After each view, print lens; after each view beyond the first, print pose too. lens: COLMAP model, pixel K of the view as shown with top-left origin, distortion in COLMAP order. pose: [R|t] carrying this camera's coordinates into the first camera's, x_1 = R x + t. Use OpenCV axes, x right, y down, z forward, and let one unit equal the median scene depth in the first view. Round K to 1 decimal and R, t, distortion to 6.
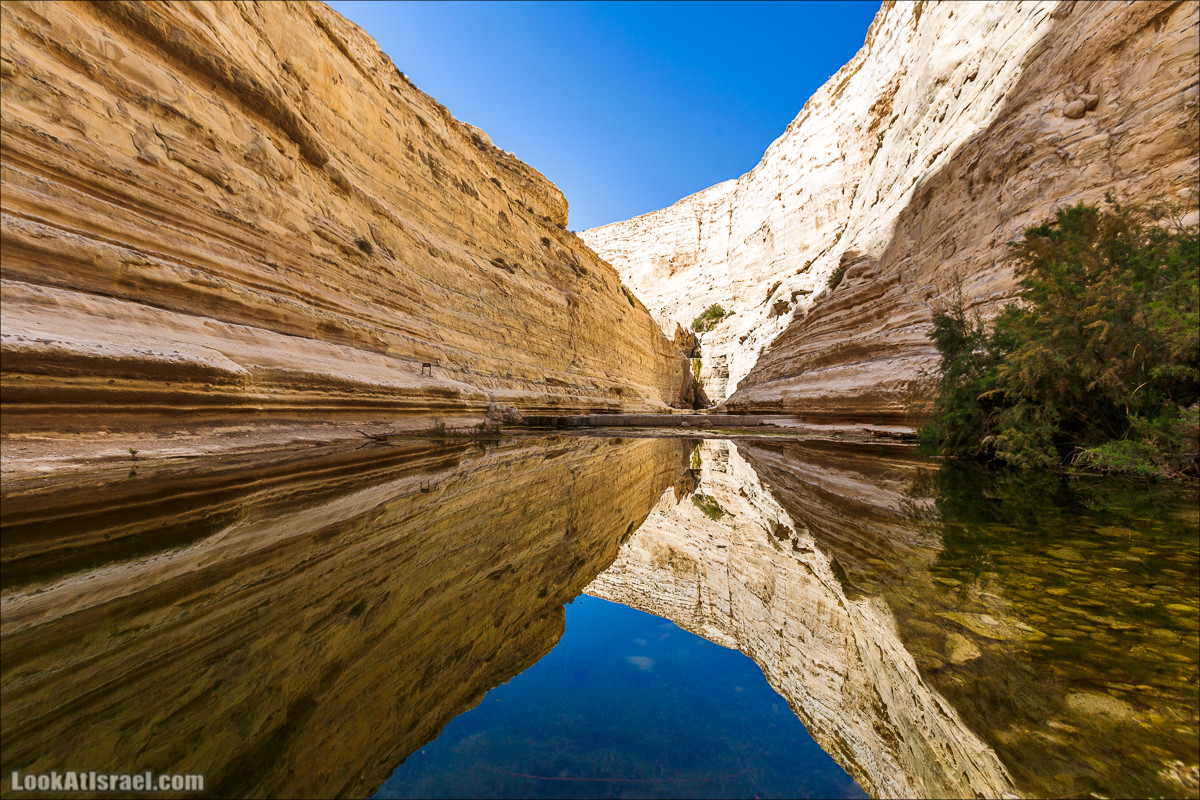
lens RADIAL K [[526.6, 0, 597.8], [0, 526.6, 404.6], [0, 0, 1]] dist [-0.035723, 0.000183]
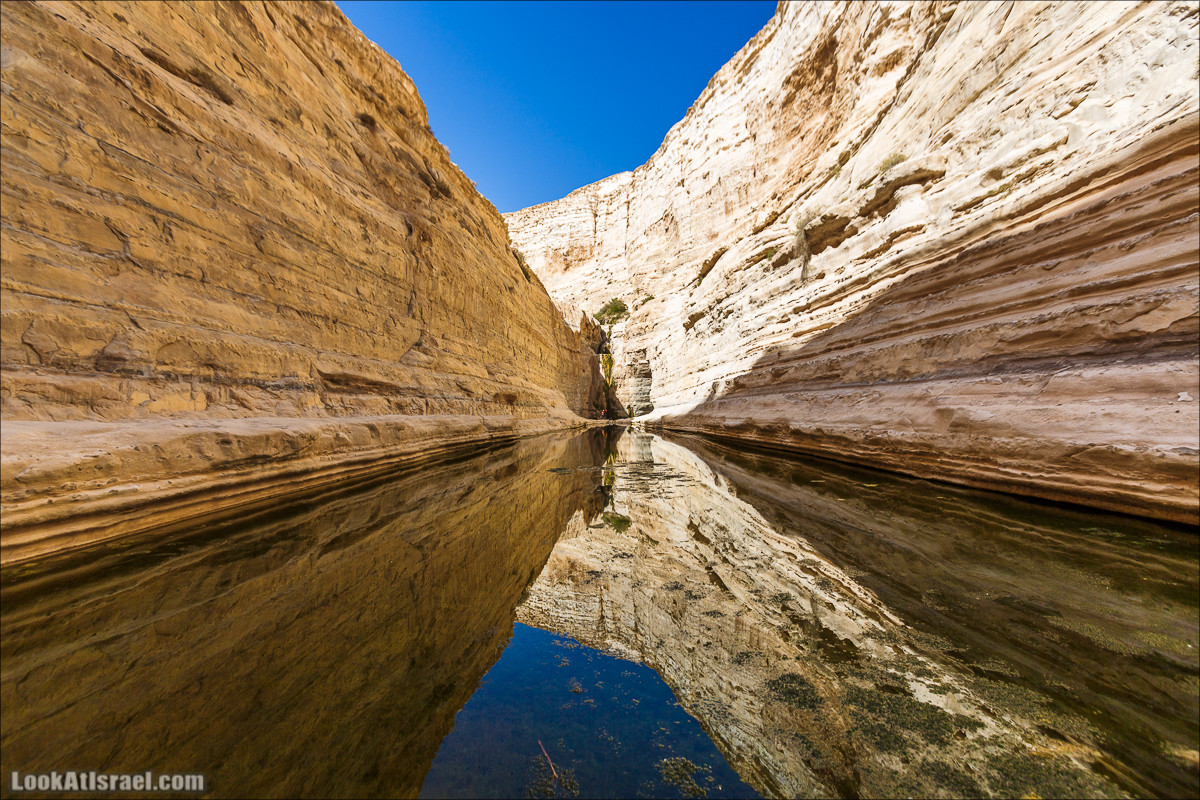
lens RADIAL K [[527.6, 0, 598.1], [0, 527.6, 395.9], [0, 0, 1]] dist [-0.000745, 0.000441]
pose [[0.979250, -0.017478, 0.201902, 0.010441], [0.021847, 0.999572, -0.019430, -0.009598], [-0.201476, 0.023438, 0.979213, 0.253751]]
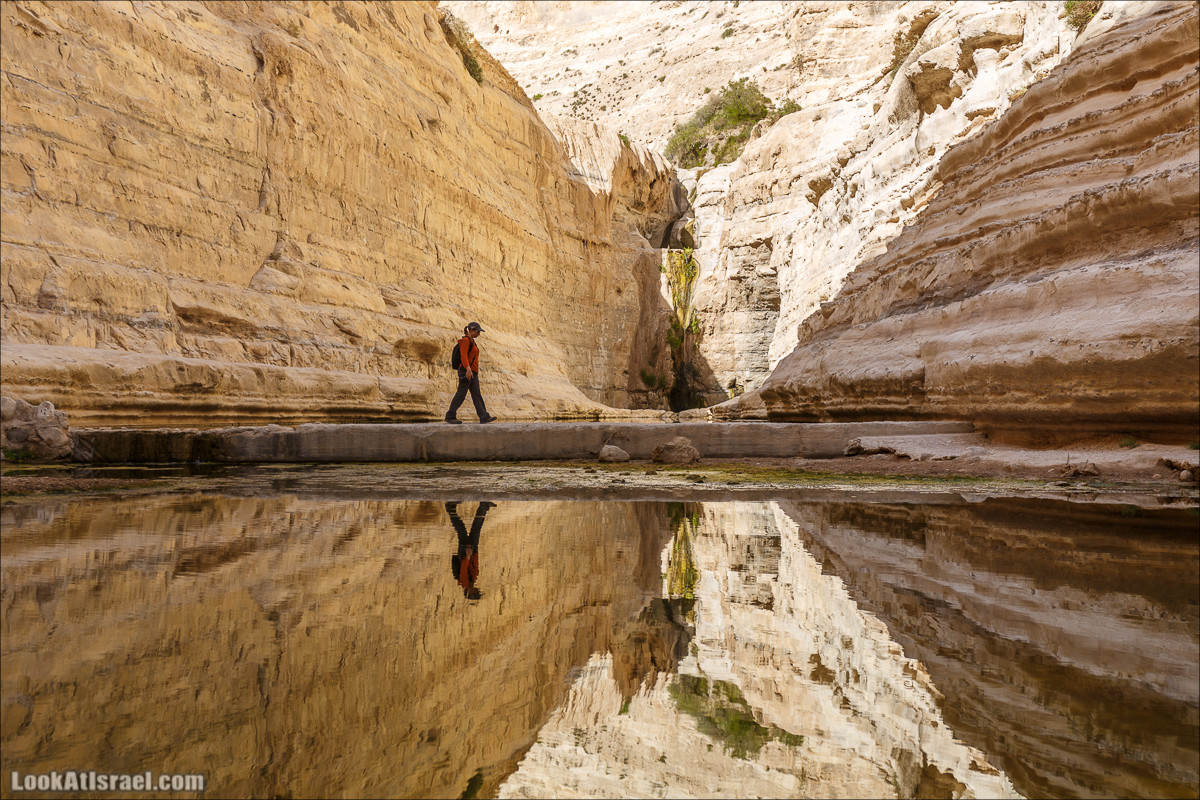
lens RADIAL K [[1670.1, 0, 595.3], [0, 1670.1, 398.6], [0, 0, 1]] dist [-0.044246, -0.128259]
pose [[0.991631, -0.006501, 0.128943, 0.007236], [0.006382, 0.999979, 0.001333, 0.001004], [-0.128949, -0.000499, 0.991651, 0.008490]]
